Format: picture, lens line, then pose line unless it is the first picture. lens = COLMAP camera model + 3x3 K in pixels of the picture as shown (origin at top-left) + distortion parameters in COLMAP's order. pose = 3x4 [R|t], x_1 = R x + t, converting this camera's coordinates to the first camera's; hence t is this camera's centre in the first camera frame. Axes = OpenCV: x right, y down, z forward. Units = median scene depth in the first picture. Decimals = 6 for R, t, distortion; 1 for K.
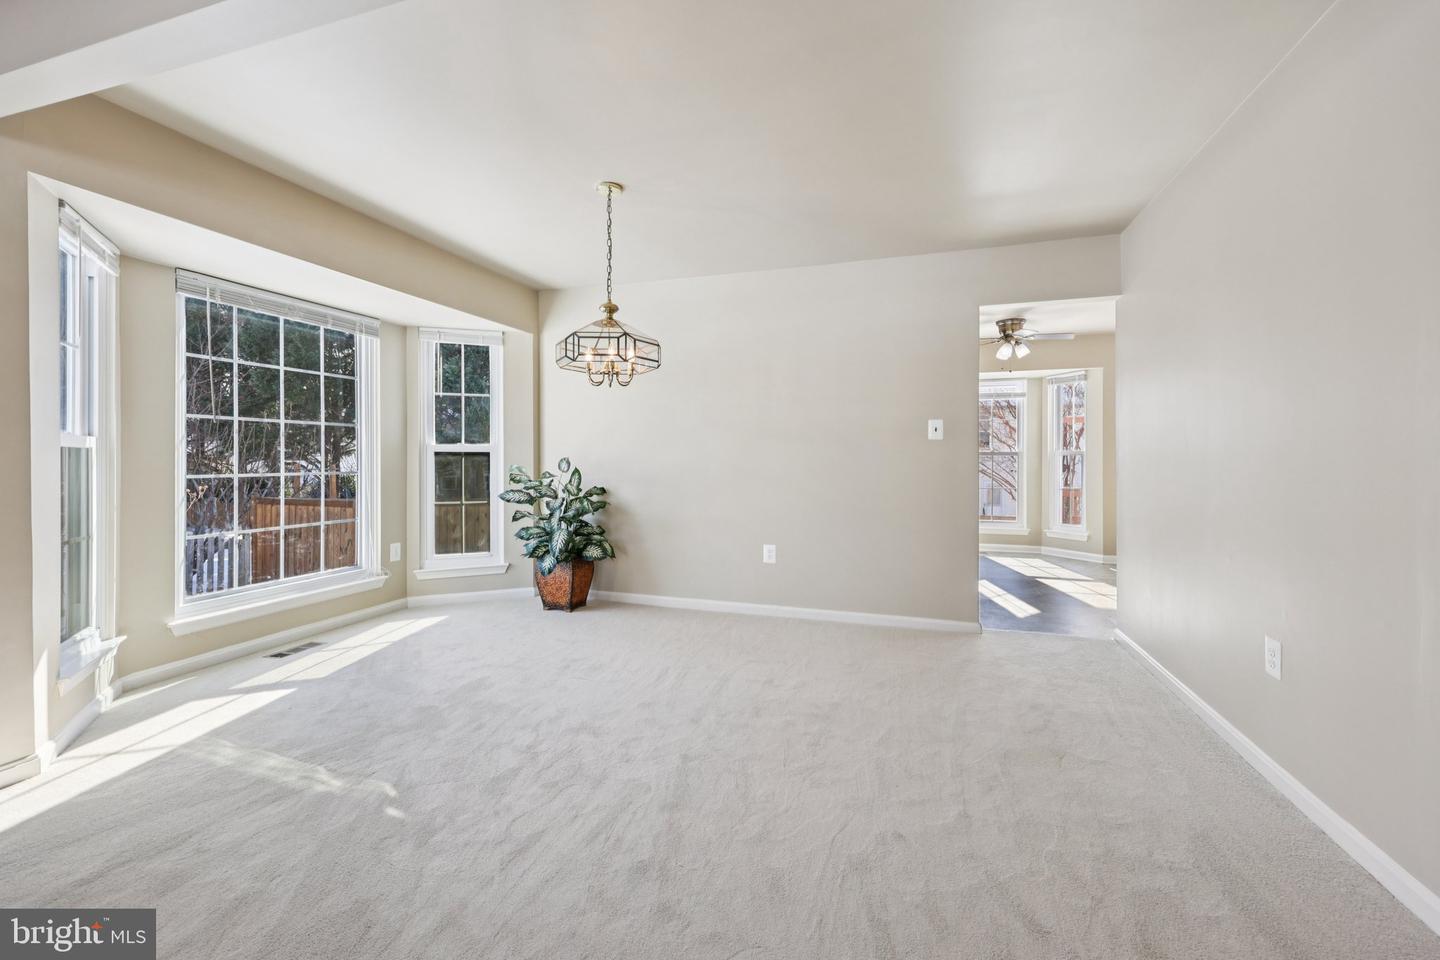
lens RADIAL K [[592.9, 0, 718.7], [0, 592.9, 456.1], [0, 0, 1]] dist [0.011435, 0.000154]
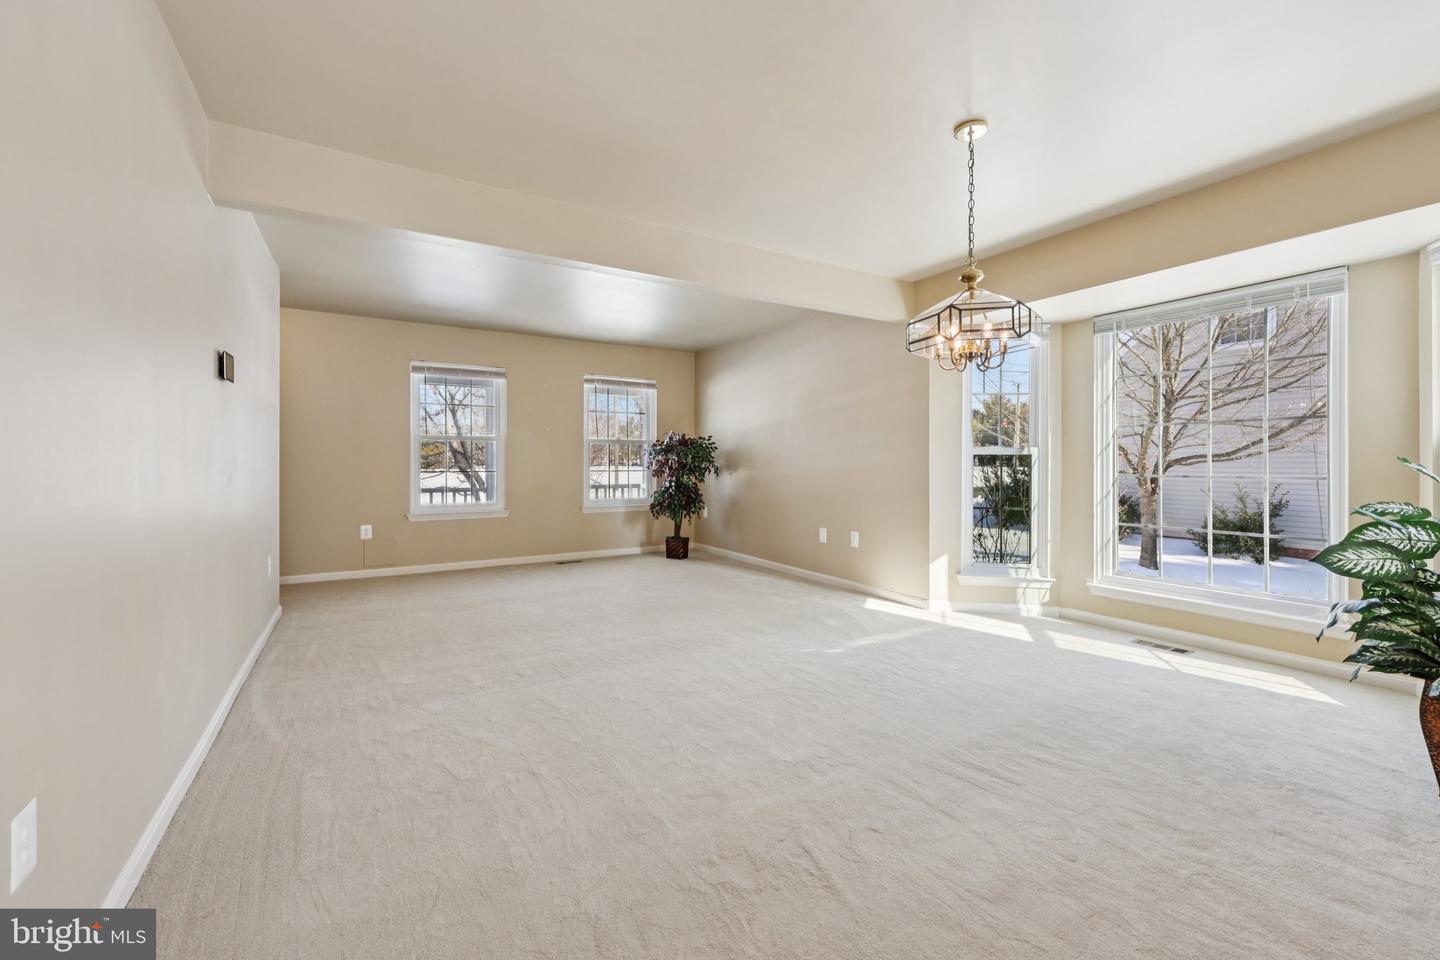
lens RADIAL K [[591.0, 0, 721.2], [0, 591.0, 468.4], [0, 0, 1]] dist [0.000964, 0.000217]
pose [[-0.644459, 0.011277, -0.764556, 0.451984], [0.005246, 0.999933, 0.010327, 0.002074], [0.764621, 0.002644, -0.644475, 0.867350]]
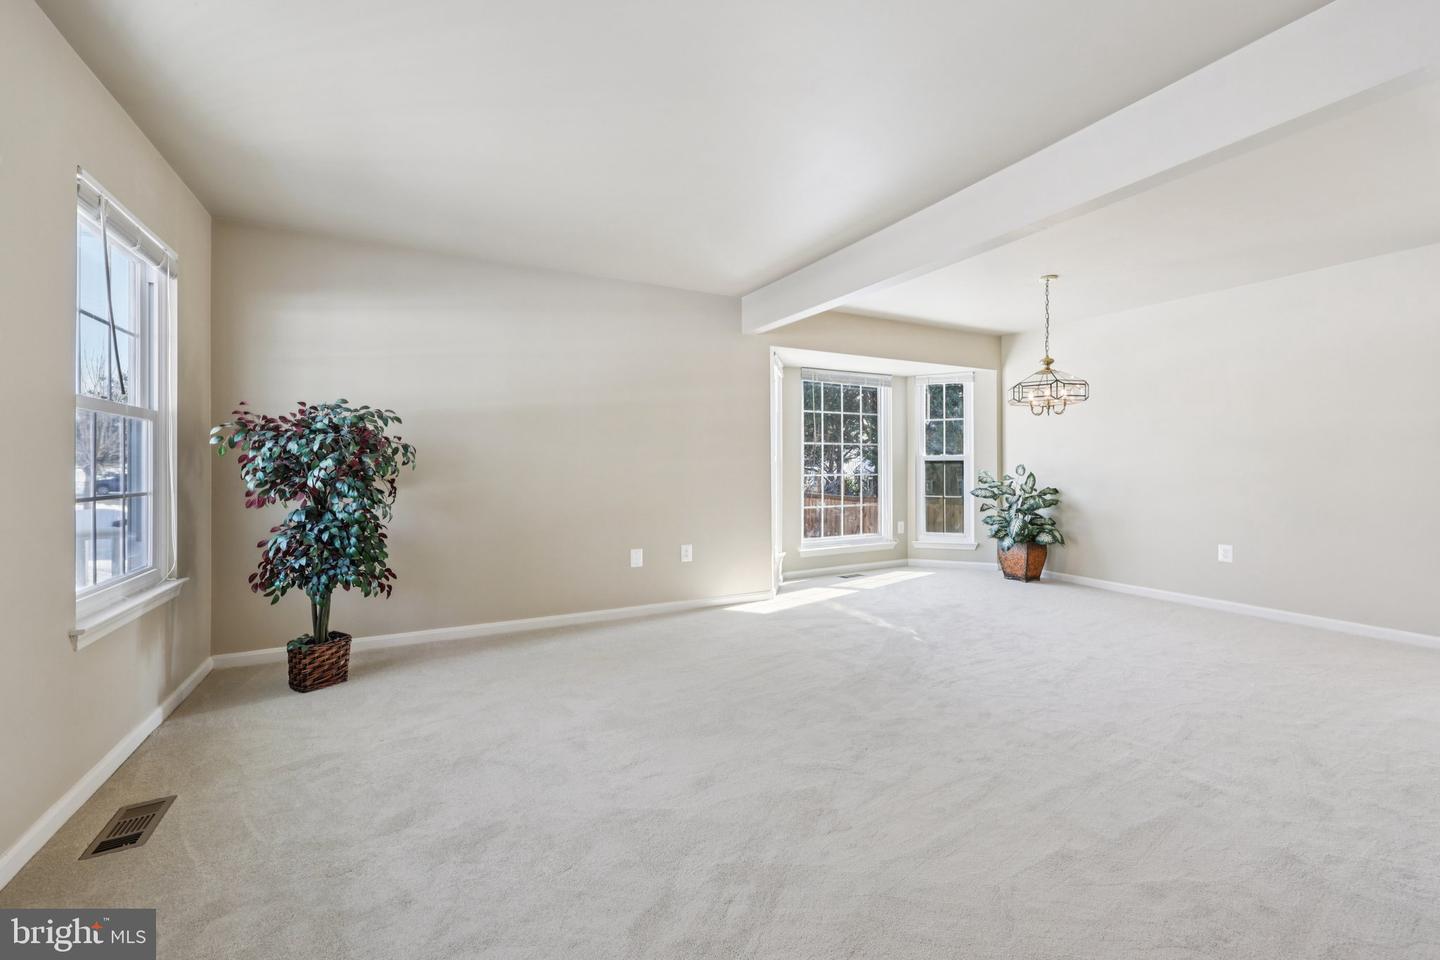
lens RADIAL K [[591.0, 0, 721.2], [0, 591.0, 468.4], [0, 0, 1]] dist [0.000964, 0.000217]
pose [[0.727221, 0.002413, -0.686399, 0.156854], [0.004984, 0.999949, 0.008795, -0.003720], [0.686386, -0.009817, 0.727172, -0.409279]]
